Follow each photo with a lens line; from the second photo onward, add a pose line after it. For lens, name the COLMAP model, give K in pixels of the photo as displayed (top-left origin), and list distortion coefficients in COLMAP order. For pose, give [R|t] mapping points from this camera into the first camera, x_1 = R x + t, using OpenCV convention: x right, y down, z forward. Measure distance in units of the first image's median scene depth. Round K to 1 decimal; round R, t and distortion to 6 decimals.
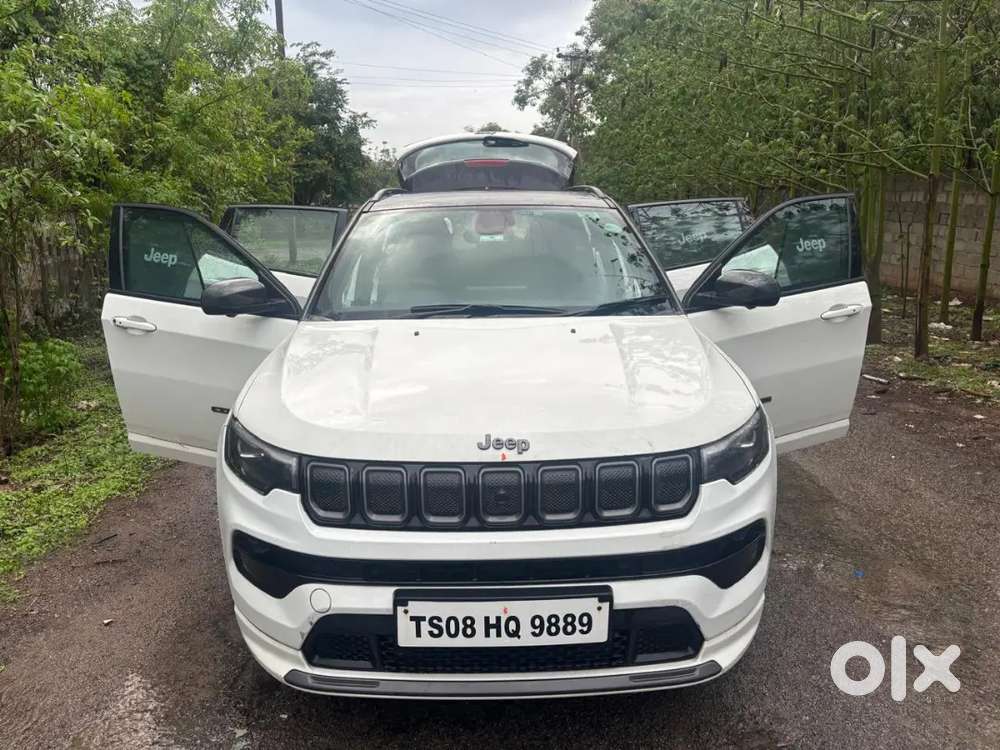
lens RADIAL K [[745.5, 0, 498.6], [0, 745.5, 383.0], [0, 0, 1]] dist [0.016452, -0.034671]
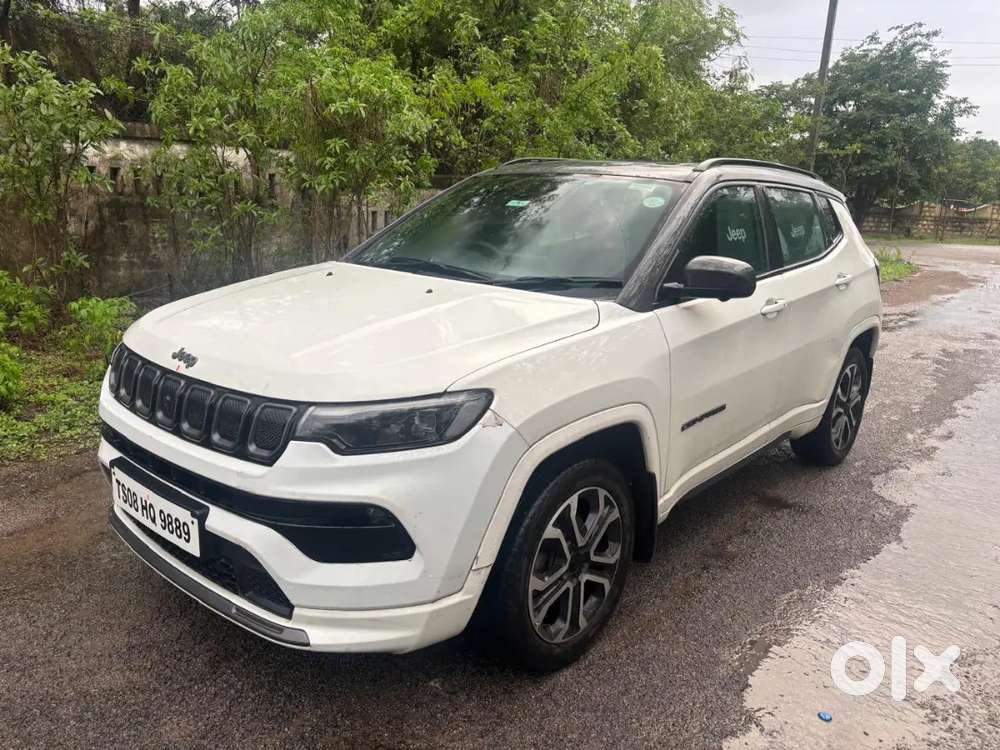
lens RADIAL K [[745.5, 0, 506.7], [0, 745.5, 380.2], [0, 0, 1]] dist [0.016452, -0.034671]
pose [[0.735875, 0.203255, -0.645891, 1.009646], [-0.200606, 0.976503, 0.078741, -0.065030], [0.646718, 0.071626, 0.759358, 0.418721]]
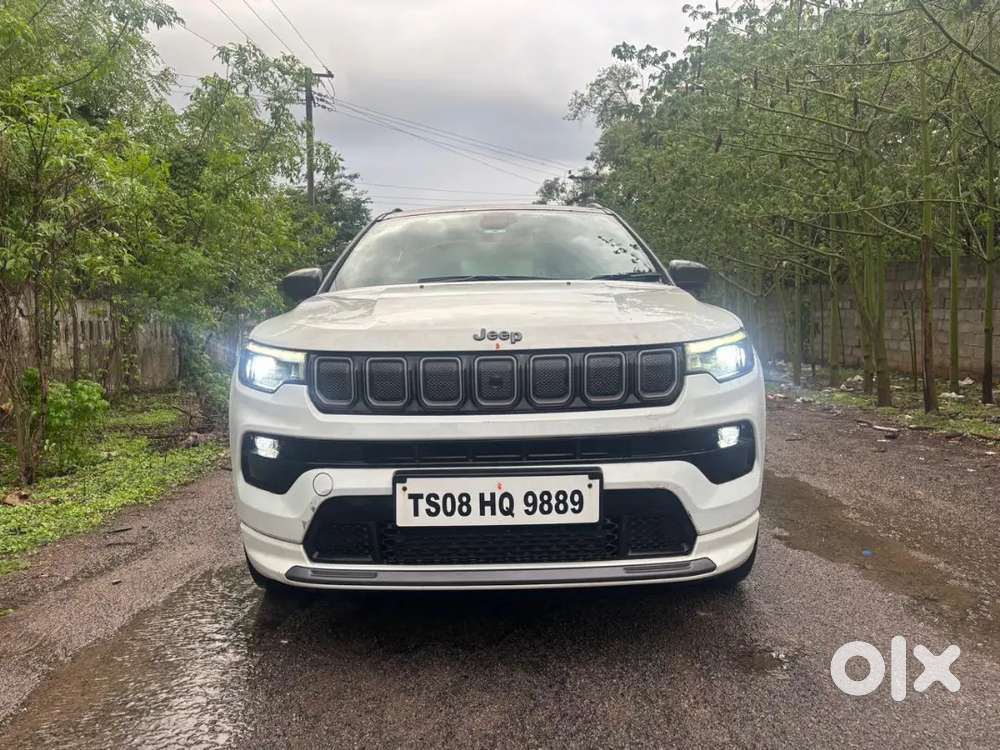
lens RADIAL K [[745.5, 0, 497.6], [0, 745.5, 378.7], [0, 0, 1]] dist [0.016452, -0.034671]
pose [[0.999673, -0.006842, -0.024636, 0.029789], [0.002825, 0.987191, -0.159516, 0.288876], [0.025412, 0.159395, 0.986888, -0.044346]]
